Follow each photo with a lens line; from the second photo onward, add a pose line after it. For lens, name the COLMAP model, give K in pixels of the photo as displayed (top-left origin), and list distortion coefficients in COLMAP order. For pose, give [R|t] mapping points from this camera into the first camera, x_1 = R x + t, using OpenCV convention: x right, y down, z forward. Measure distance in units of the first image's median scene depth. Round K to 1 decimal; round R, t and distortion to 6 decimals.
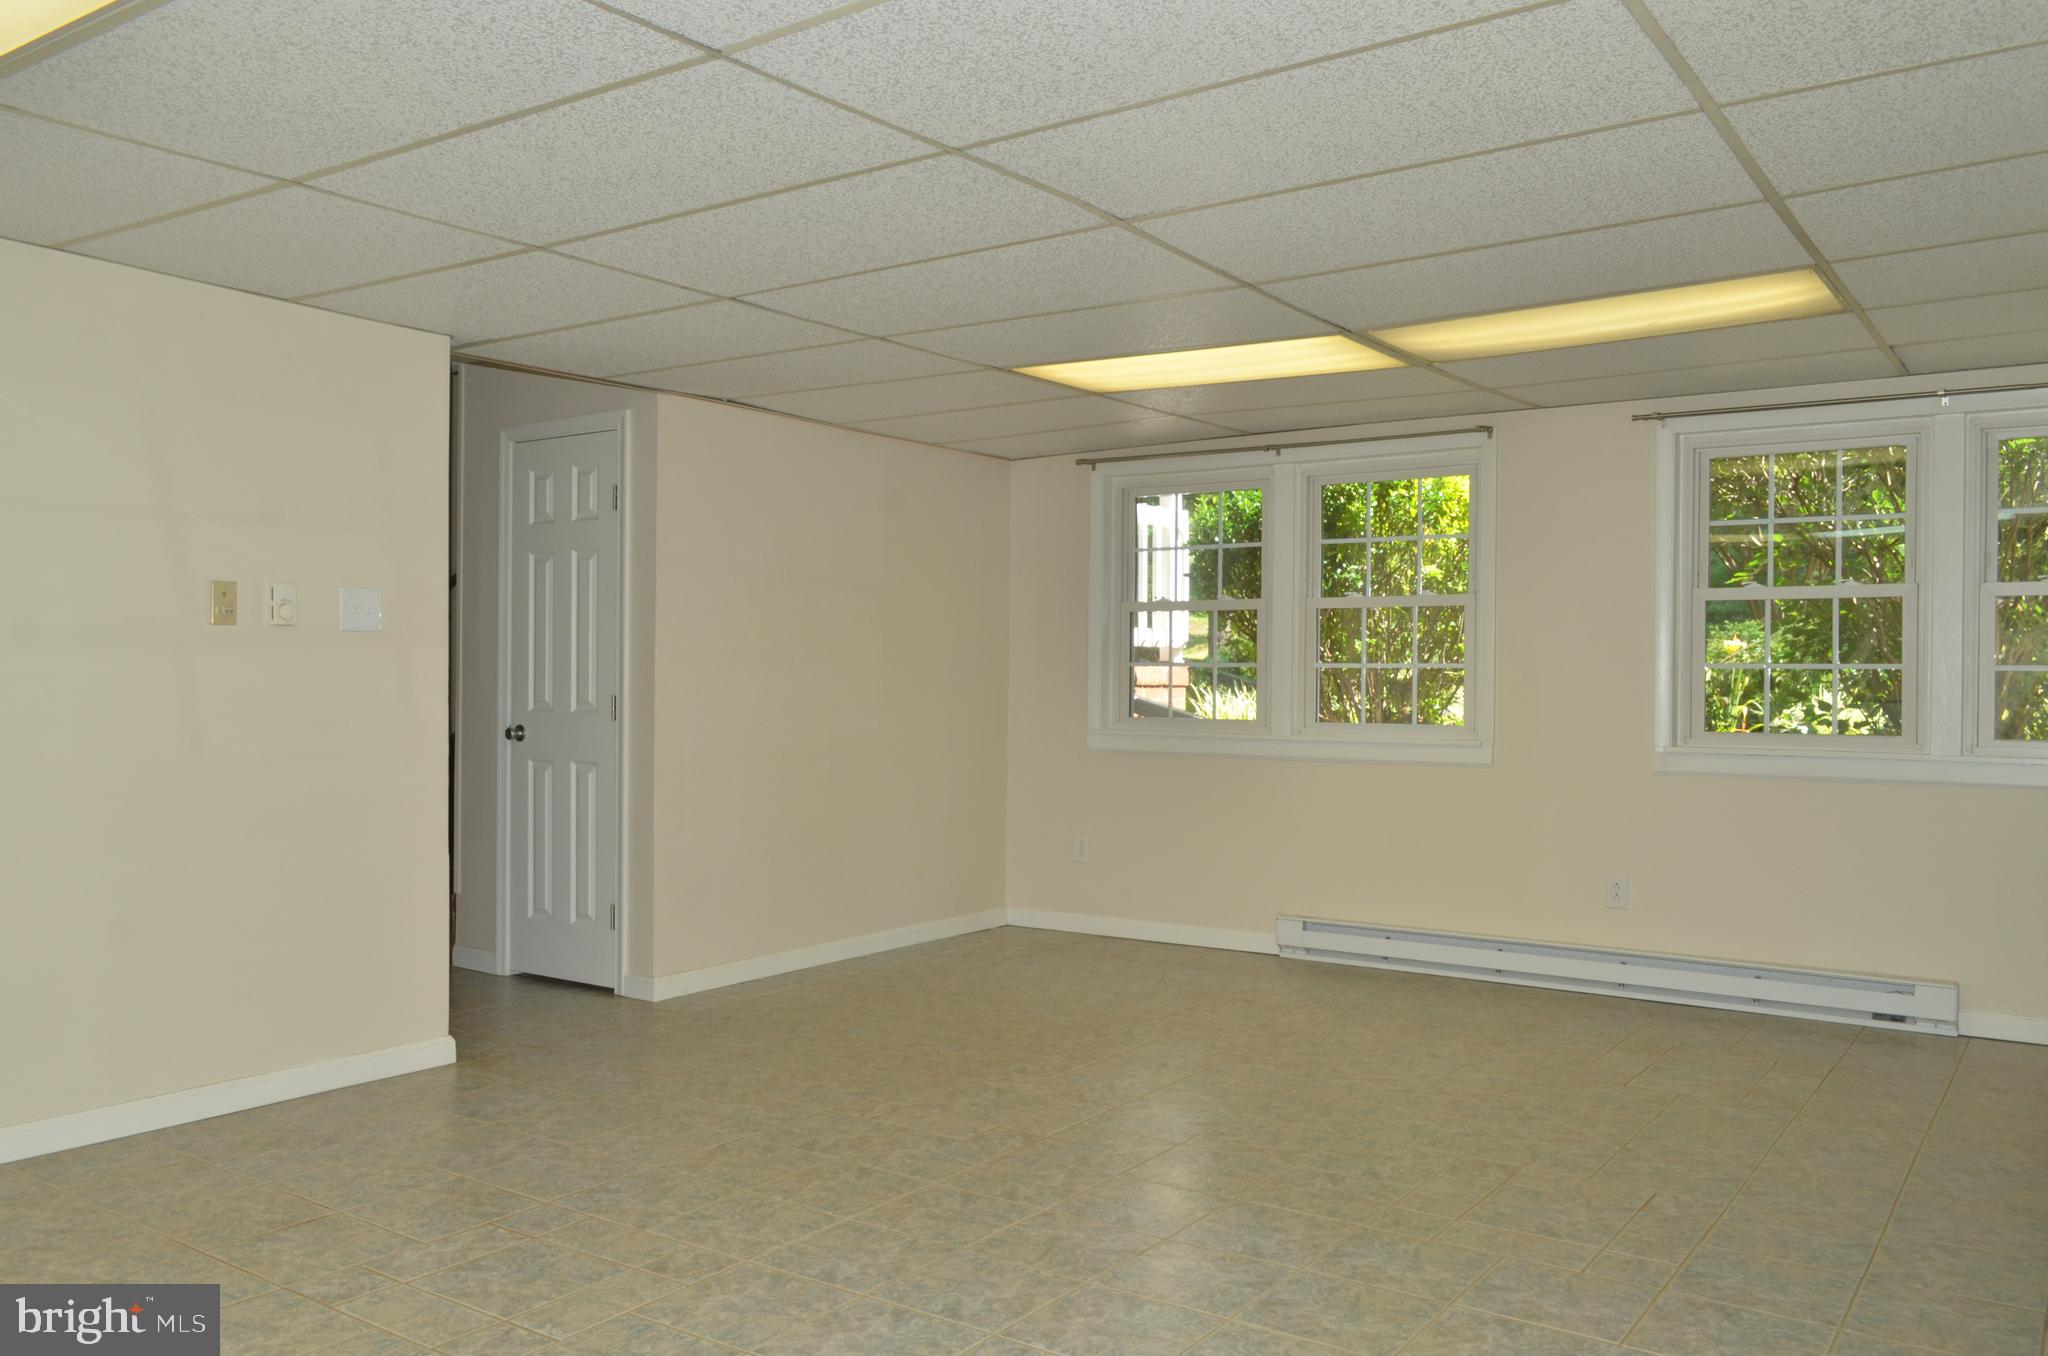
lens RADIAL K [[1609.2, 0, 1012.8], [0, 1609.2, 679.6], [0, 0, 1]] dist [-0.016984, 0.004895]
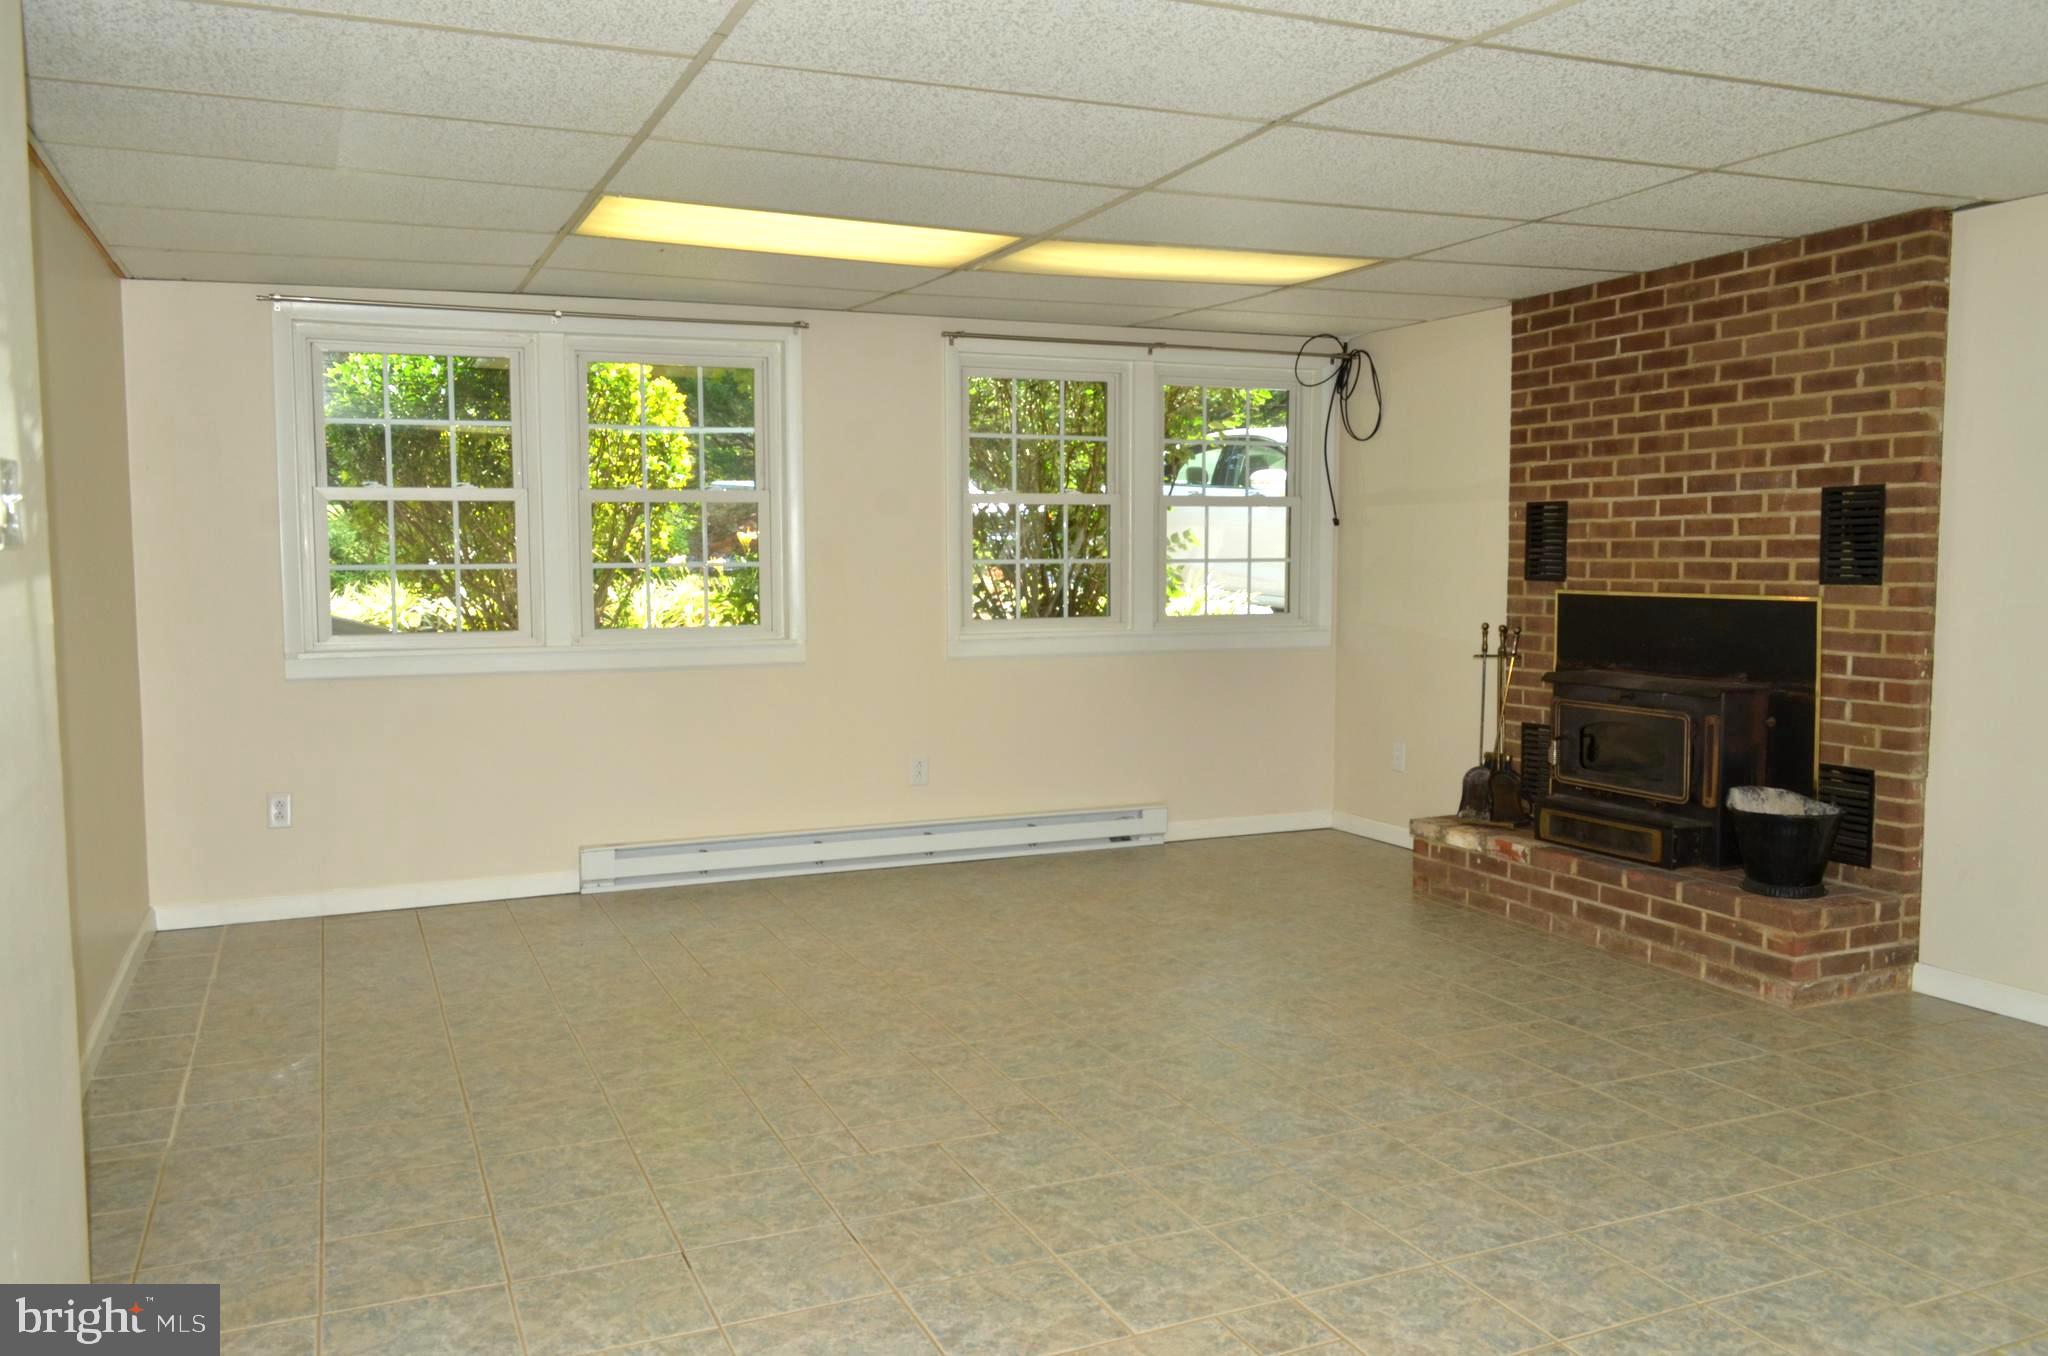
lens RADIAL K [[1609.2, 0, 1016.8], [0, 1609.2, 670.4], [0, 0, 1]] dist [-0.016984, 0.004895]
pose [[0.518071, -0.067583, 0.852663, -0.782043], [0.018960, 0.997536, 0.067546, -0.014914], [-0.855127, -0.018827, 0.518076, 0.595094]]
